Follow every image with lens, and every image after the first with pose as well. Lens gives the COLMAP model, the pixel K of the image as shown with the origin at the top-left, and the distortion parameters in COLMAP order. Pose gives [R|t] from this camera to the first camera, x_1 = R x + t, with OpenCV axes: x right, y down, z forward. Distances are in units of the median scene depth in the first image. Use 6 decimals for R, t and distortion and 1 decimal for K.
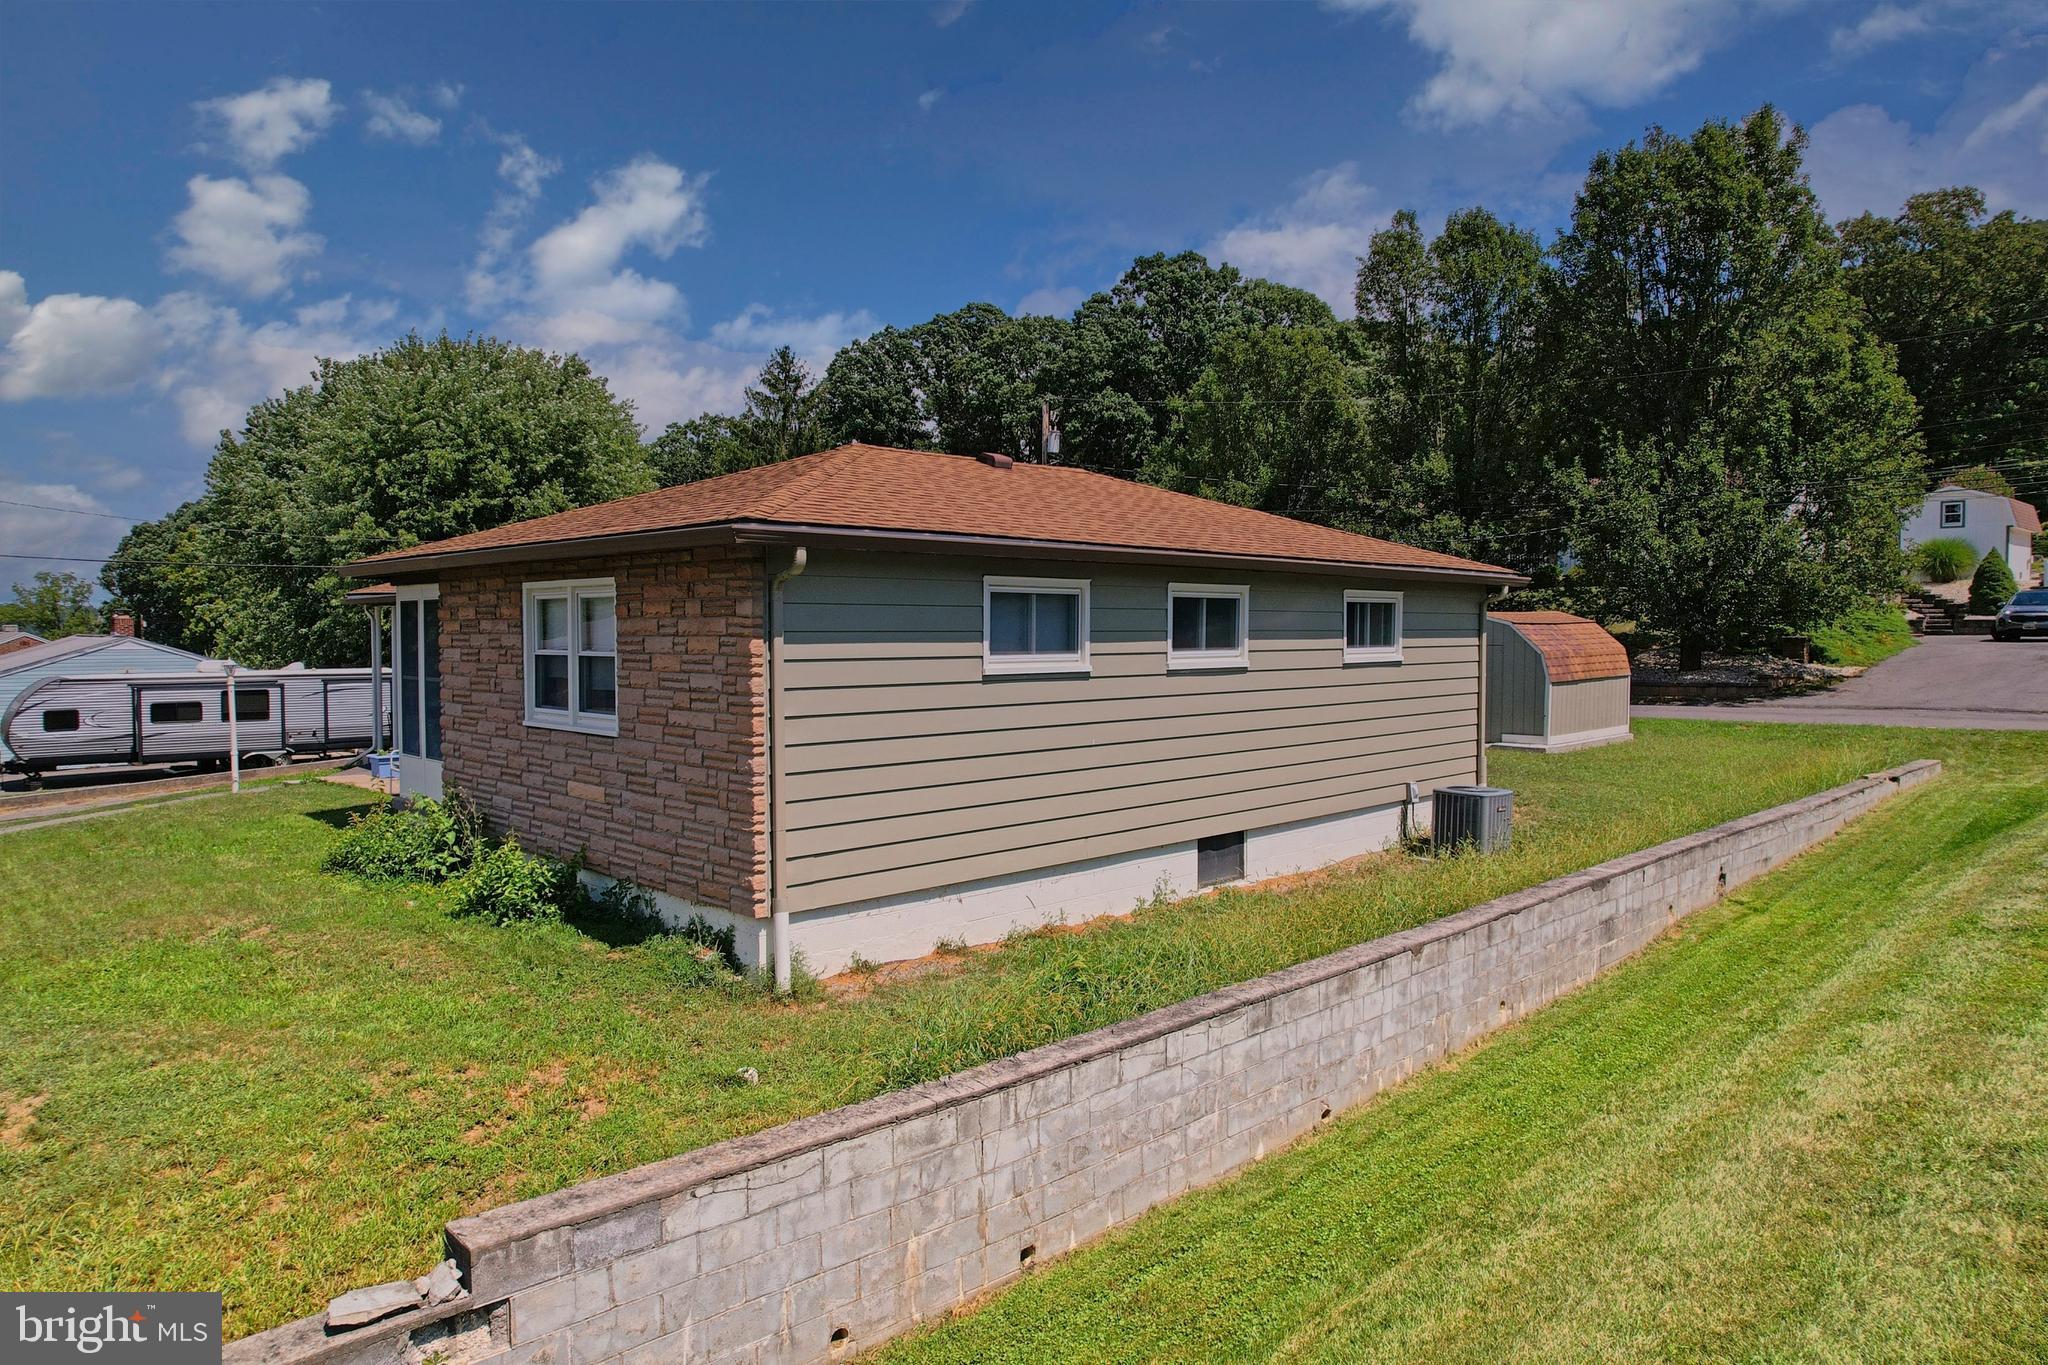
lens RADIAL K [[1301.7, 0, 1022.1], [0, 1301.7, 674.7], [0, 0, 1]] dist [-0.063564, 0.049791]
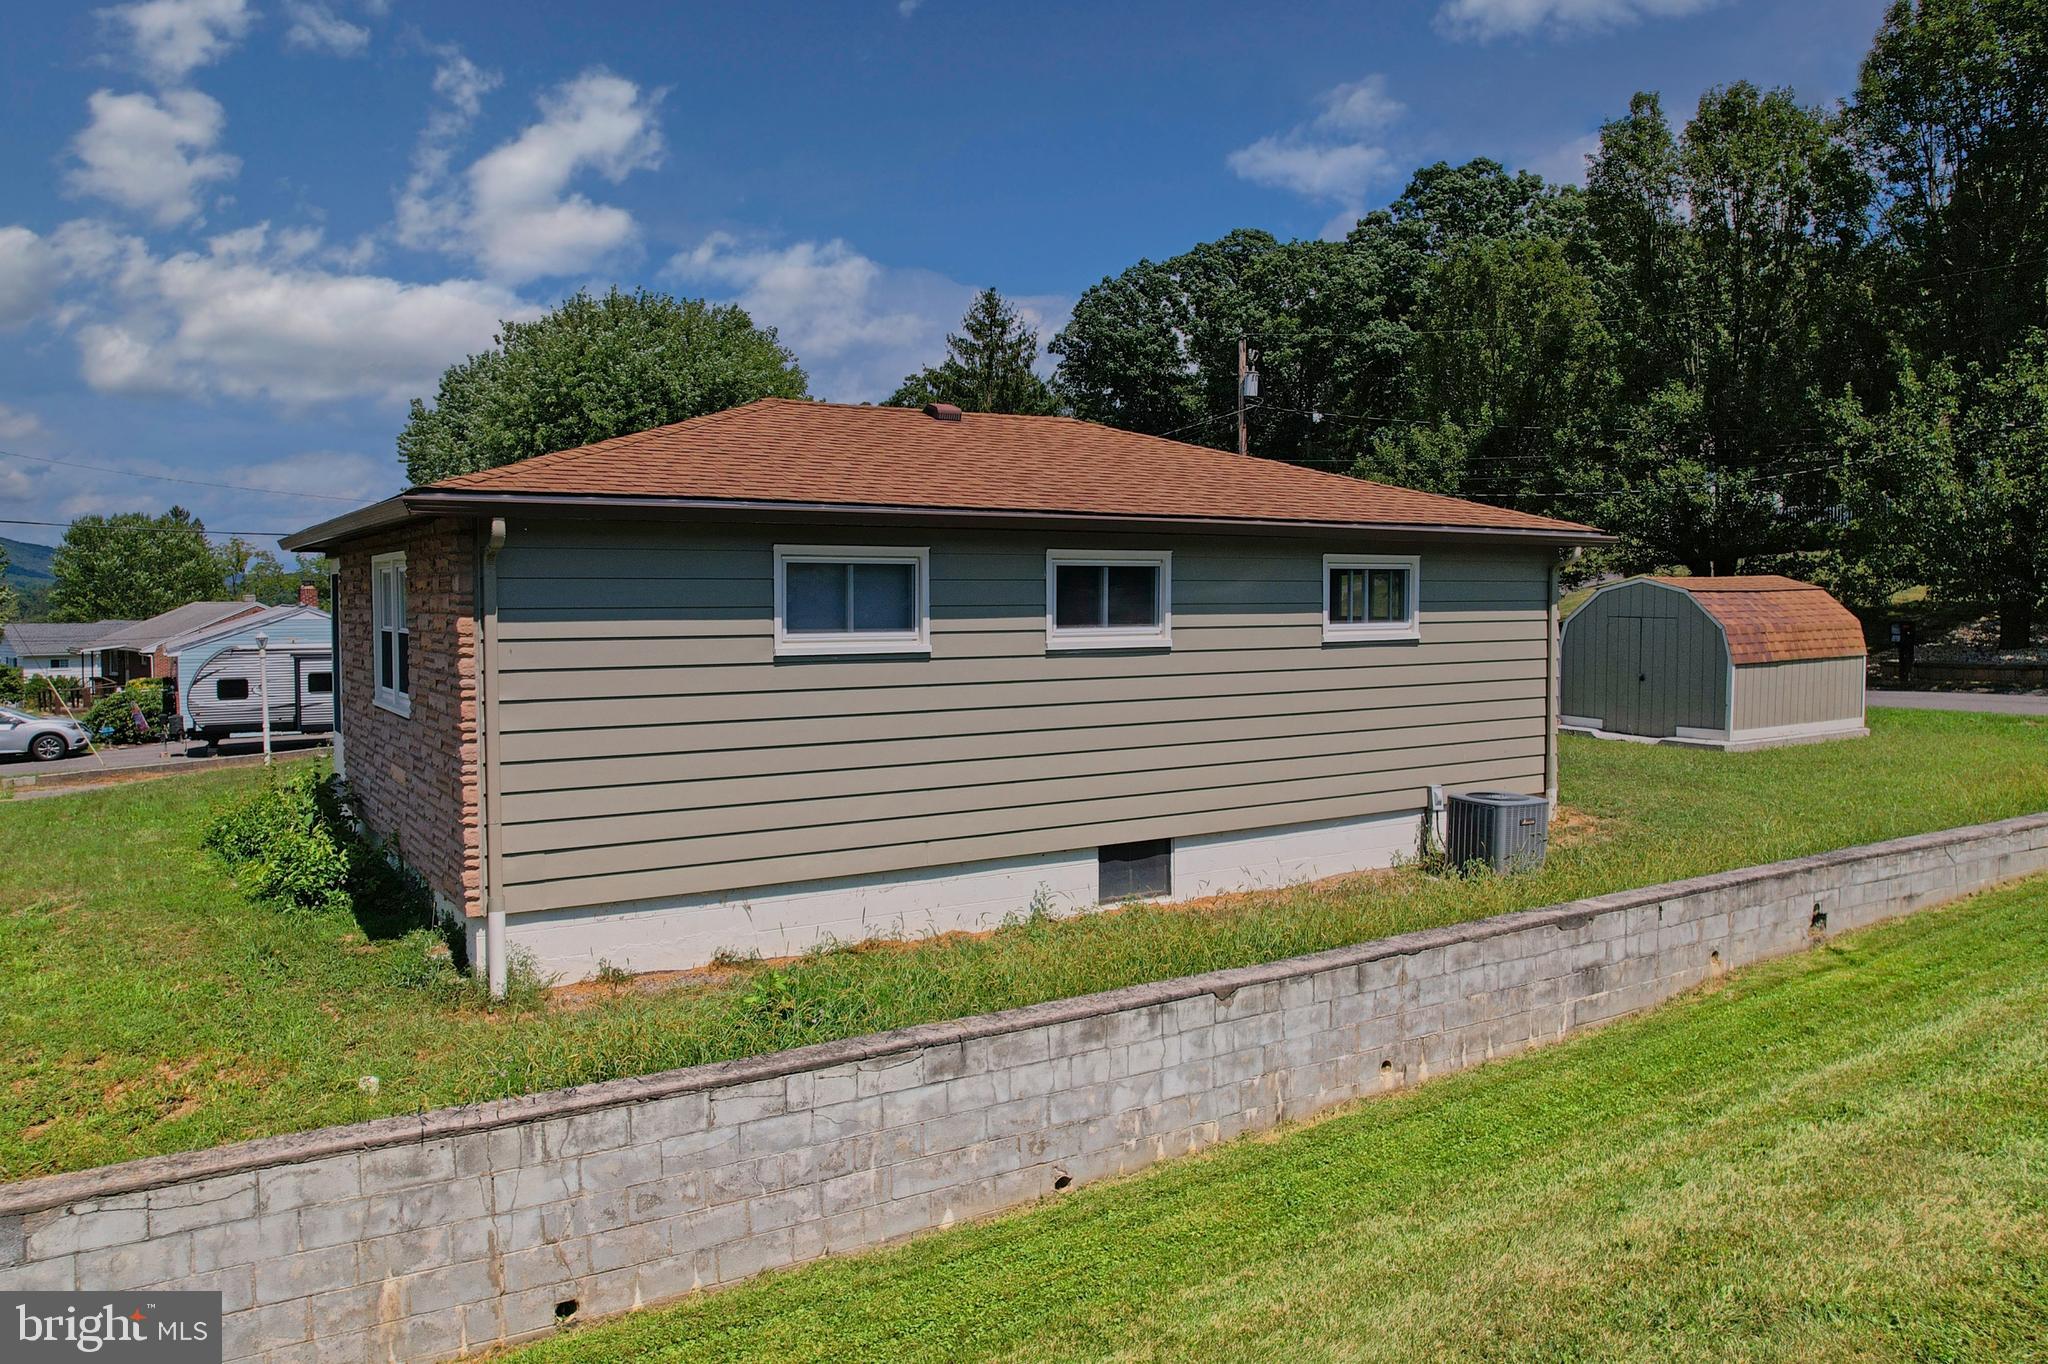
lens RADIAL K [[1445.1, 0, 1016.2], [0, 1445.1, 646.7], [0, 0, 1]] dist [-0.081414, 0.079172]
pose [[0.977327, 0.005066, -0.211674, 0.273496], [-0.004955, 0.999987, 0.001054, -0.006412], [0.211677, 0.000019, 0.977340, 0.055568]]
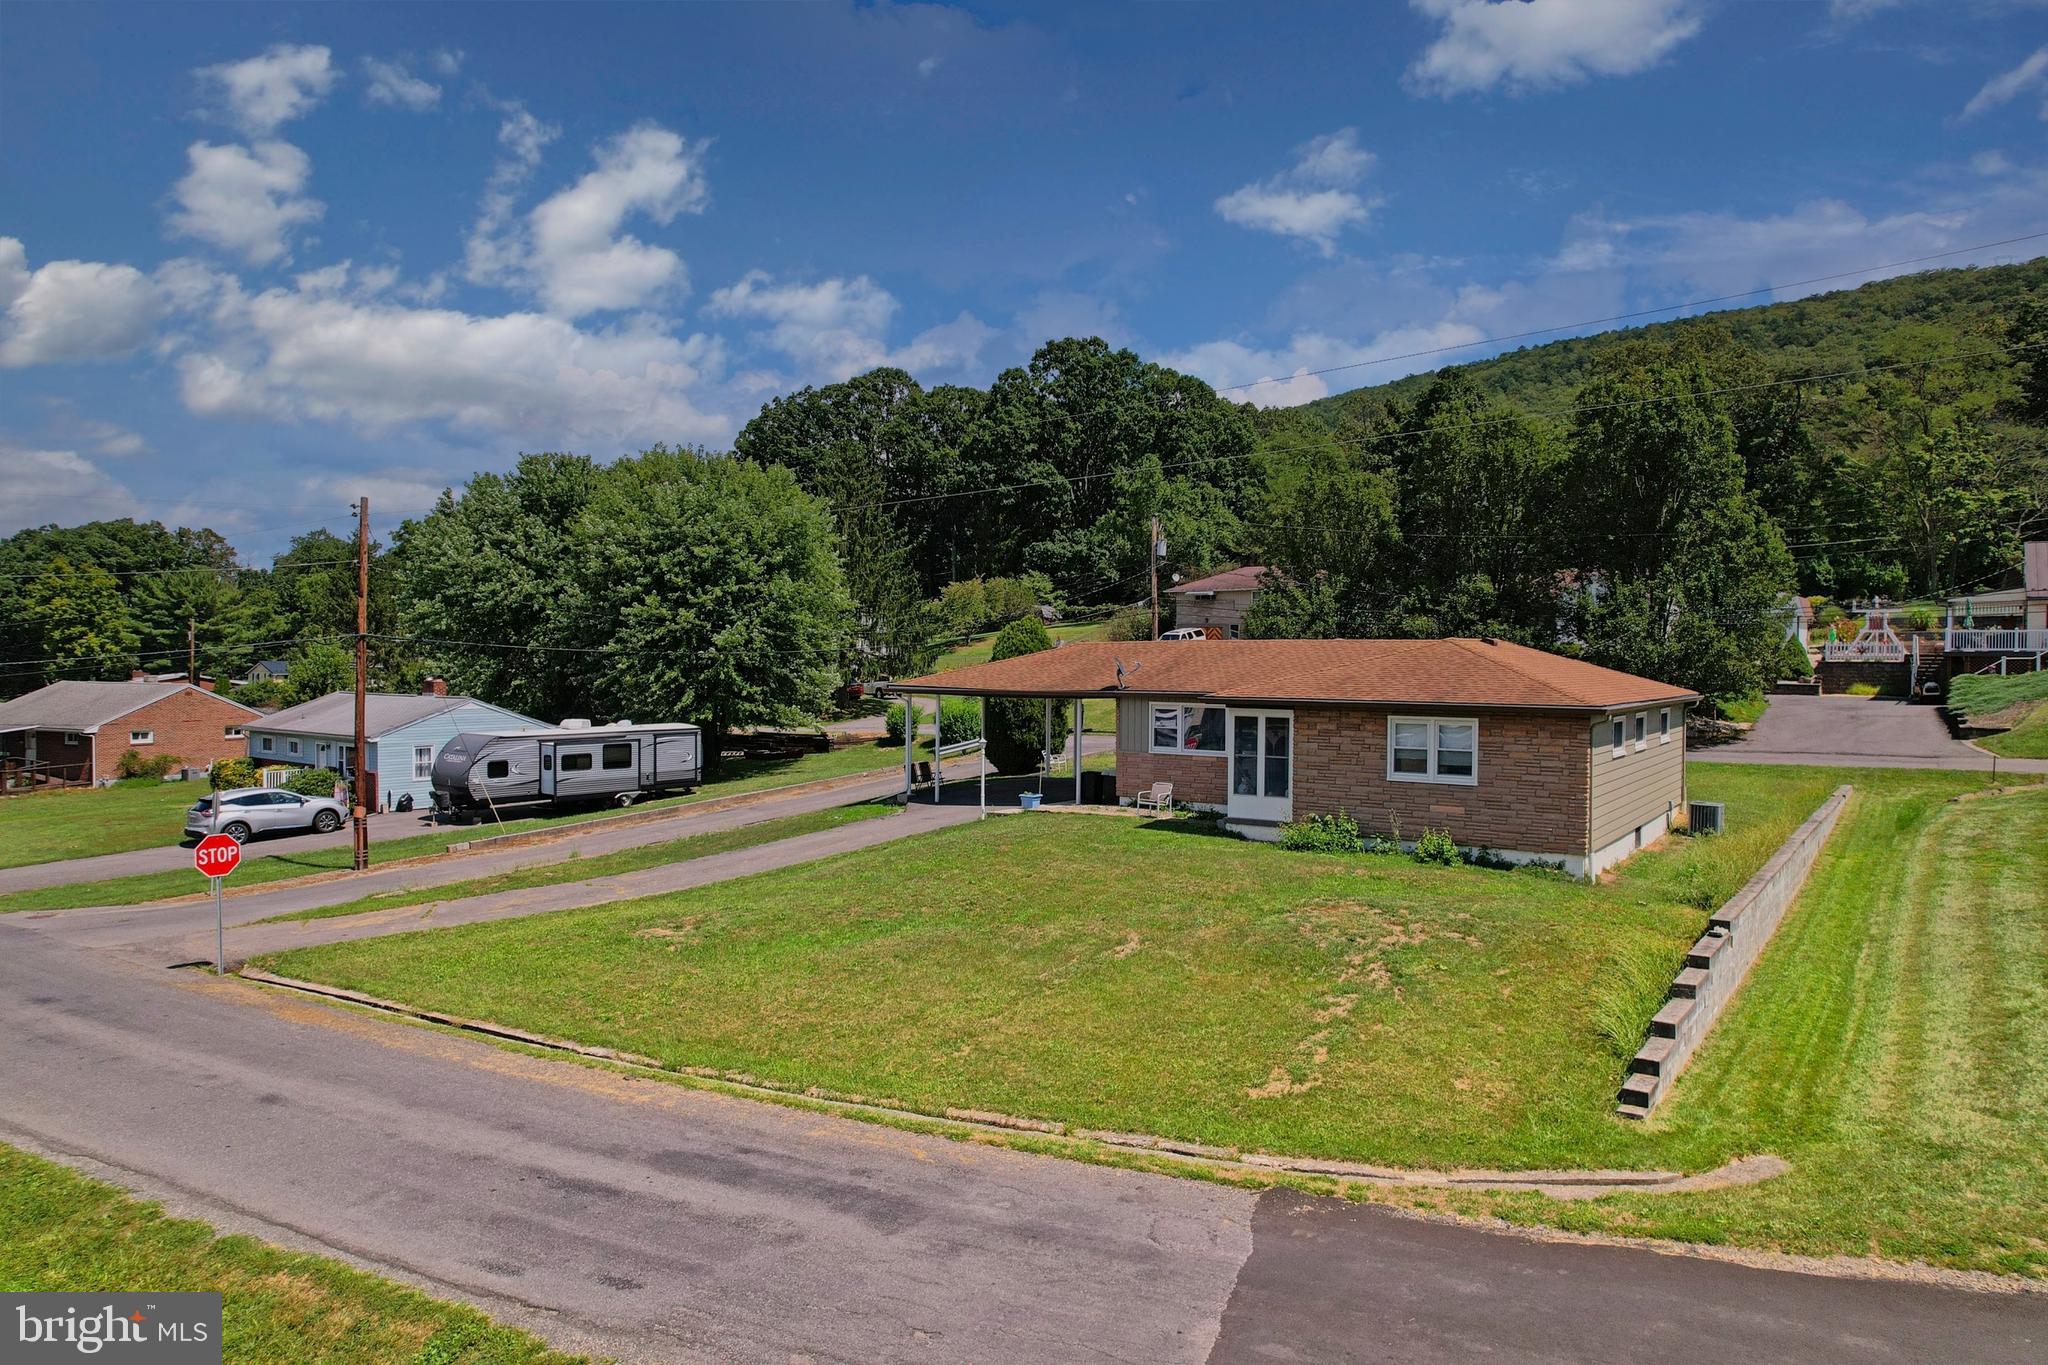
lens RADIAL K [[1301.7, 0, 1022.1], [0, 1301.7, 674.7], [0, 0, 1]] dist [-0.063564, 0.049791]
pose [[0.984898, 0.003841, 0.173092, -1.224585], [-0.000210, 0.999780, -0.020991, -0.083401], [-0.173135, 0.020638, 0.984682, -0.941905]]
